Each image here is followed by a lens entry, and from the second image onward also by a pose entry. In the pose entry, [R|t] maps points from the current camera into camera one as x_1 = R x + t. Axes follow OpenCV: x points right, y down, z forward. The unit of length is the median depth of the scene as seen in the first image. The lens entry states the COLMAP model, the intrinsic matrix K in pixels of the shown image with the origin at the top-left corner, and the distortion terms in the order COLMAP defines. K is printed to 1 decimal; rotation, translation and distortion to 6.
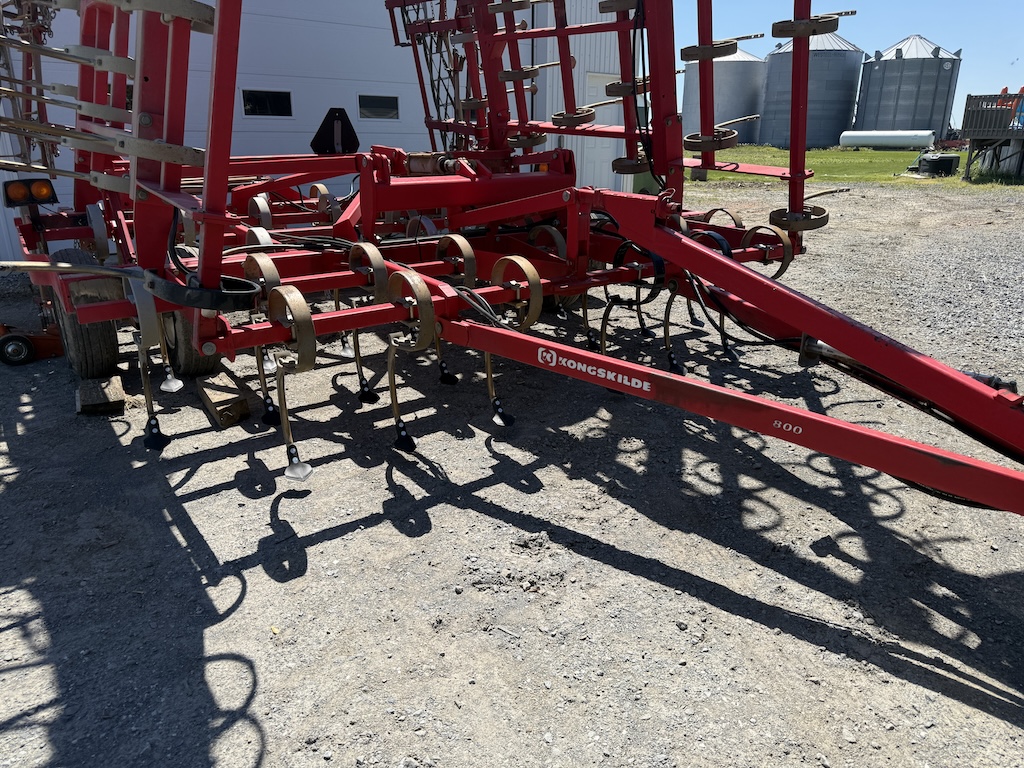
lens RADIAL K [[726.3, 0, 512.0], [0, 726.3, 384.0], [0, 0, 1]] dist [0.097967, -0.125139]
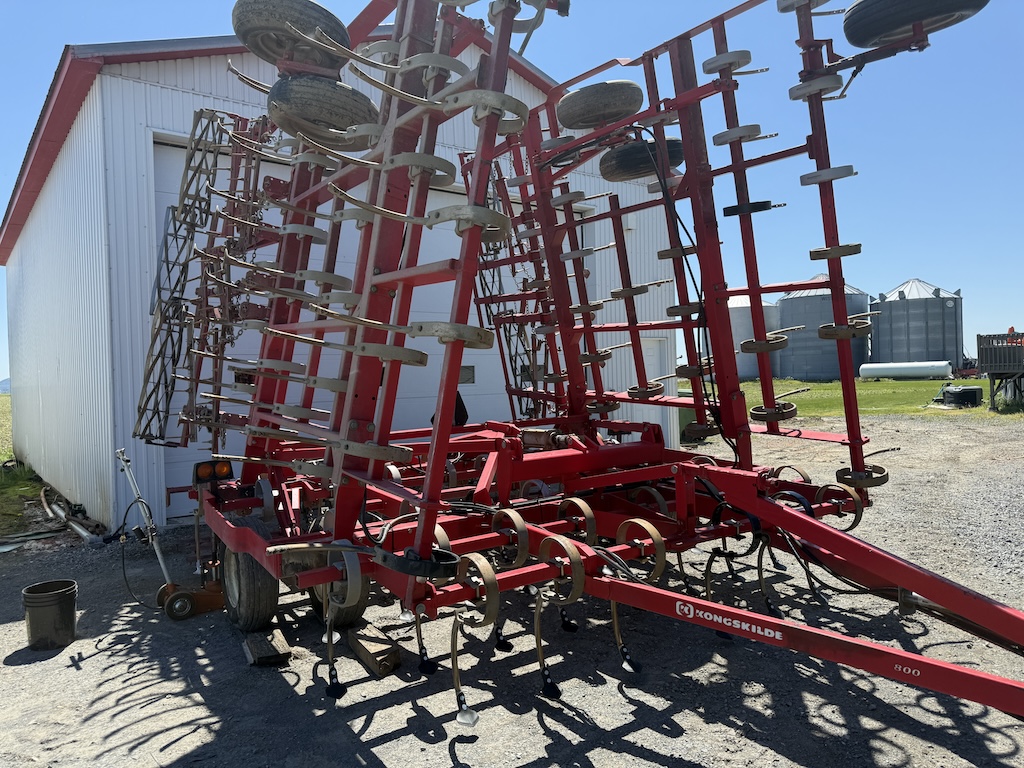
lens RADIAL K [[716.7, 0, 511.2], [0, 716.7, 370.2], [0, 0, 1]] dist [0.037696, -0.055976]
pose [[0.998023, -0.036022, -0.051493, -0.117394], [0.016889, 0.943007, -0.332345, -0.014006], [0.060530, 0.330819, 0.941751, -0.195093]]
